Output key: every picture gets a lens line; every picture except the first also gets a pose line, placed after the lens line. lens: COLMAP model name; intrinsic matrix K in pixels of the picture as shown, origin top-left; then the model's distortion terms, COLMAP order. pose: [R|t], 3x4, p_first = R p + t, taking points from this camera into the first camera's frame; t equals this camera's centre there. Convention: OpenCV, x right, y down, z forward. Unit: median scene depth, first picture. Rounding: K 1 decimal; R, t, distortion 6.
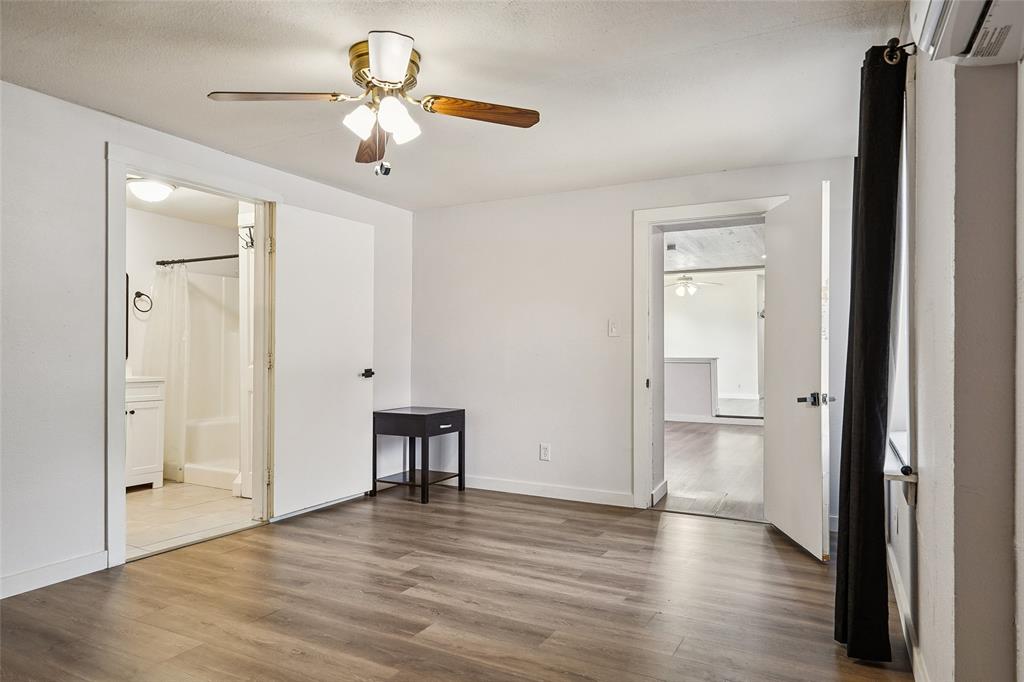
lens RADIAL K [[644.3, 0, 511.3], [0, 644.3, 342.6], [0, 0, 1]] dist [-0.003066, -0.004870]
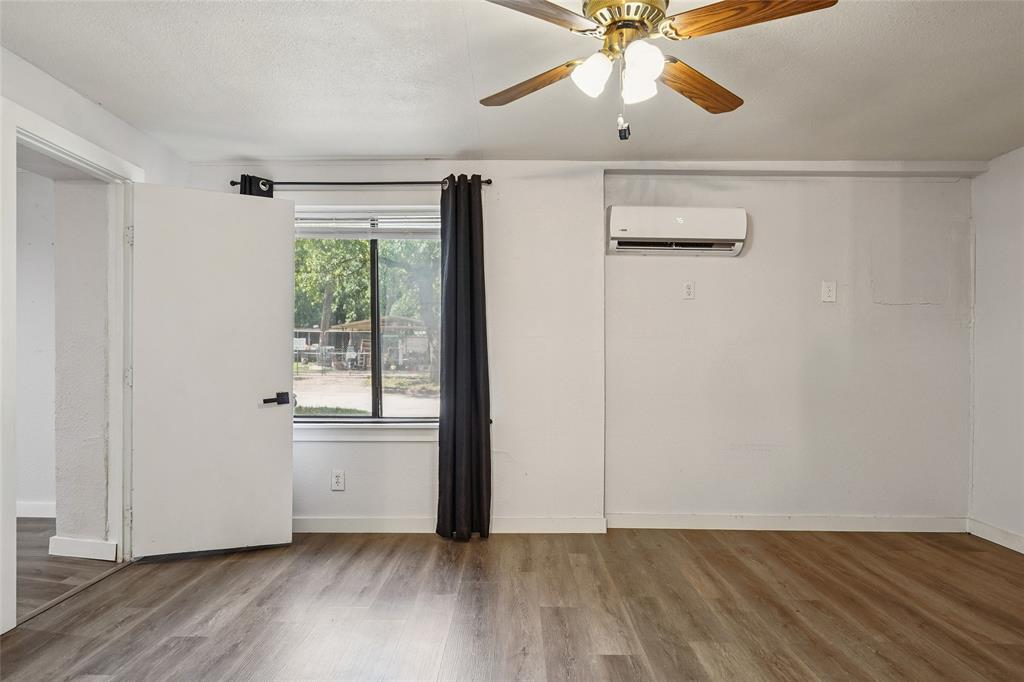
lens RADIAL K [[644.3, 0, 502.5], [0, 644.3, 344.6], [0, 0, 1]] dist [-0.003066, -0.004870]
pose [[-0.453773, 0.013366, 0.891017, -0.780654], [-0.015563, 0.999616, -0.022920, 0.020876], [-0.890981, -0.024267, -0.453391, 1.374352]]
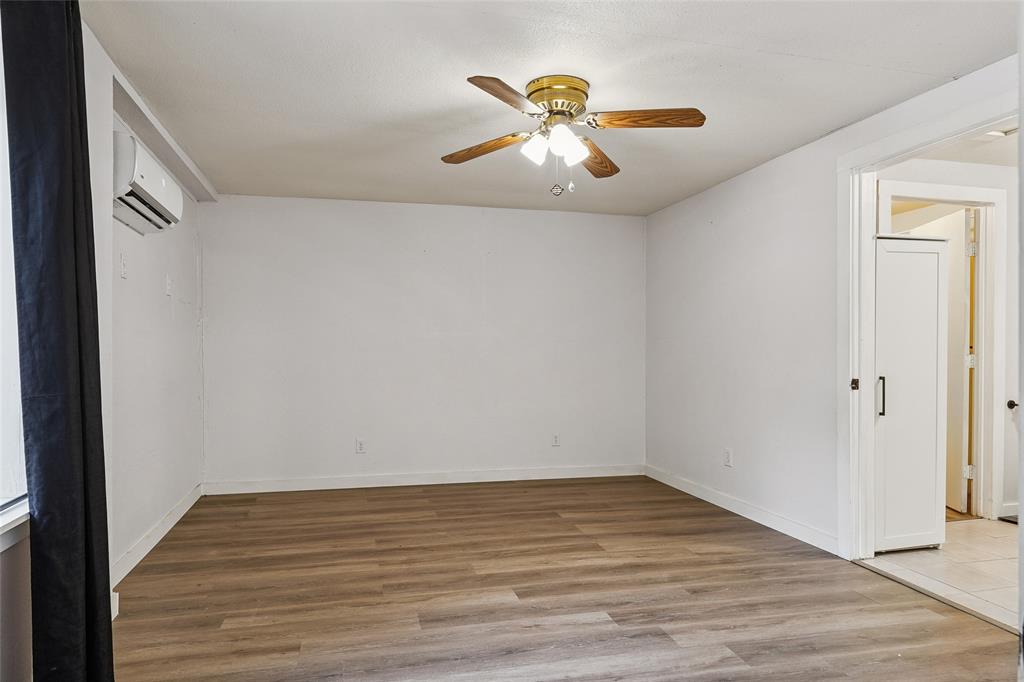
lens RADIAL K [[644.3, 0, 488.6], [0, 644.3, 353.0], [0, 0, 1]] dist [-0.003066, -0.004870]
pose [[-0.756427, 0.003215, -0.654070, 0.566247], [0.005892, 0.999981, -0.001899, 0.015762], [0.654051, -0.005290, -0.756432, 1.604055]]
